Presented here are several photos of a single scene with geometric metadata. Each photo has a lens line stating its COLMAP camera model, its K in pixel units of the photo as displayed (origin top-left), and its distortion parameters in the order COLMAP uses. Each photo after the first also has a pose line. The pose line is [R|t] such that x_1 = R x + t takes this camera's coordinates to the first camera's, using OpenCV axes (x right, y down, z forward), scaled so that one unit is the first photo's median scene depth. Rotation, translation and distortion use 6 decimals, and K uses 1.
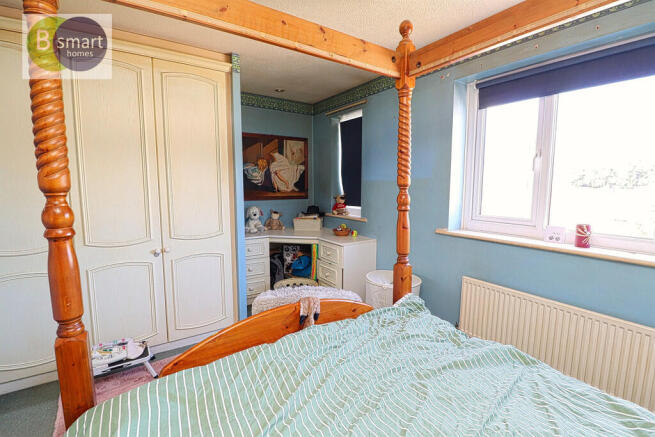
lens RADIAL K [[301.9, 0, 327.5], [0, 301.9, 218.5], [0, 0, 1]] dist [-0.017310, -0.000024]
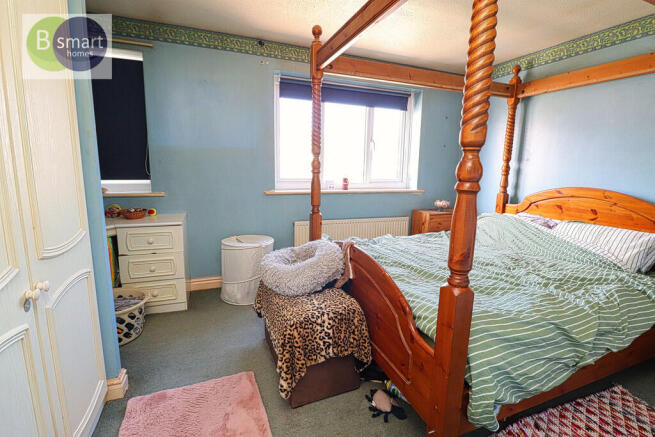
lens RADIAL K [[301.9, 0, 327.5], [0, 301.9, 218.5], [0, 0, 1]] dist [-0.017310, -0.000024]
pose [[0.189158, -0.165457, 0.967907, -0.964833], [0.085868, 0.984713, 0.151548, -0.024307], [-0.978185, 0.054446, 0.200474, 0.636260]]
